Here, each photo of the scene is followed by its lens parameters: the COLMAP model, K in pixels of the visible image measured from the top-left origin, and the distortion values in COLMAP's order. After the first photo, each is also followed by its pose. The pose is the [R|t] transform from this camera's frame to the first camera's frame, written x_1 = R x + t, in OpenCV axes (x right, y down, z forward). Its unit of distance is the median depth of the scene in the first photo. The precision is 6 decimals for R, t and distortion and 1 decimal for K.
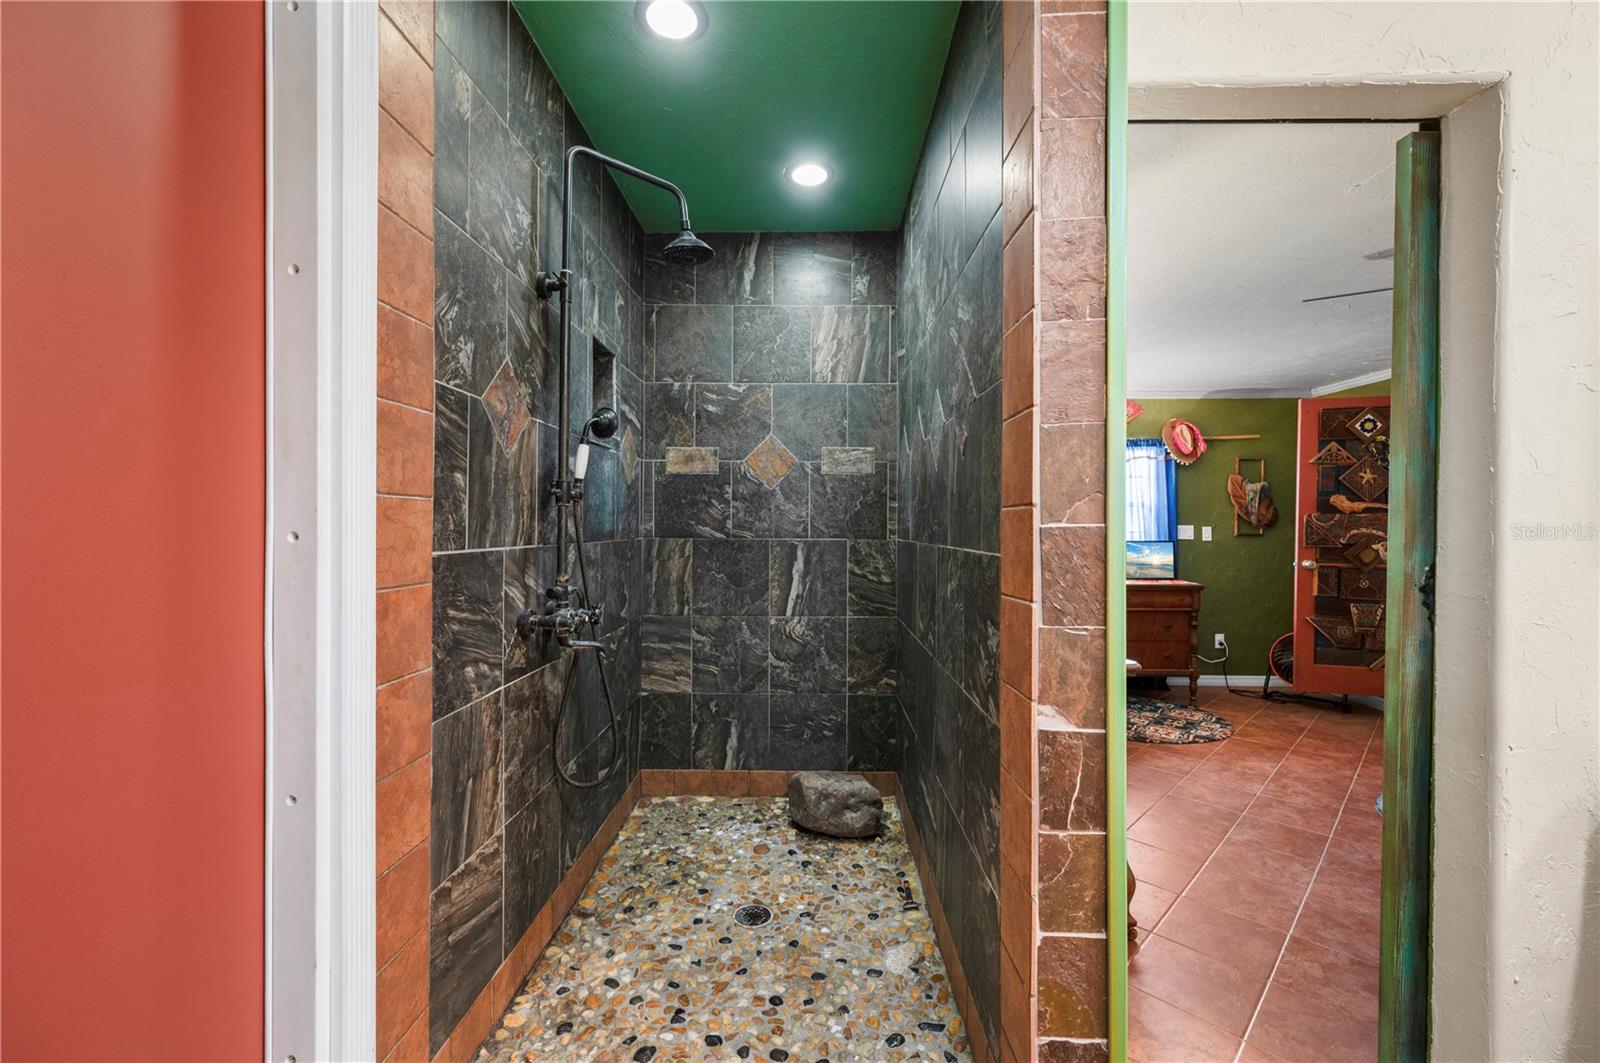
lens RADIAL K [[643.1, 0, 804.1], [0, 643.1, 533.0], [0, 0, 1]] dist [0.003188, -0.000177]
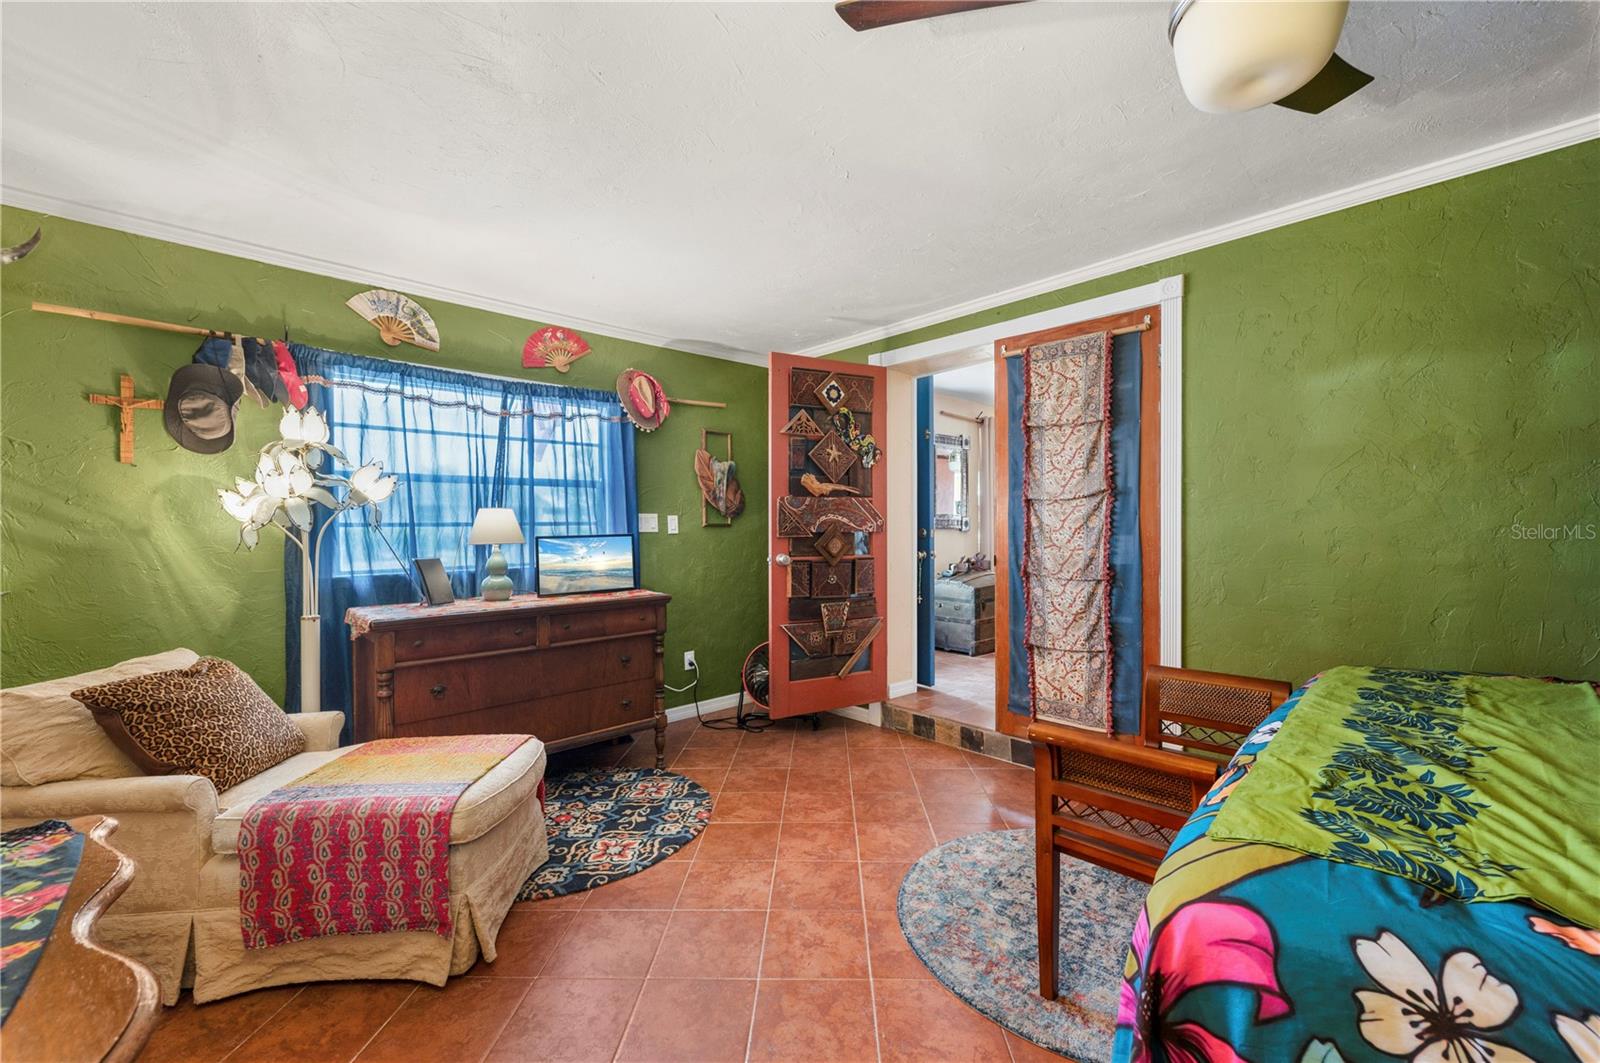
lens RADIAL K [[643.1, 0, 800.8], [0, 643.1, 528.8], [0, 0, 1]] dist [0.003188, -0.000177]
pose [[0.729772, -0.014784, 0.683531, 0.242892], [0.018928, 0.999820, 0.001416, 0.009595], [-0.683428, 0.011905, 0.729921, 0.384266]]
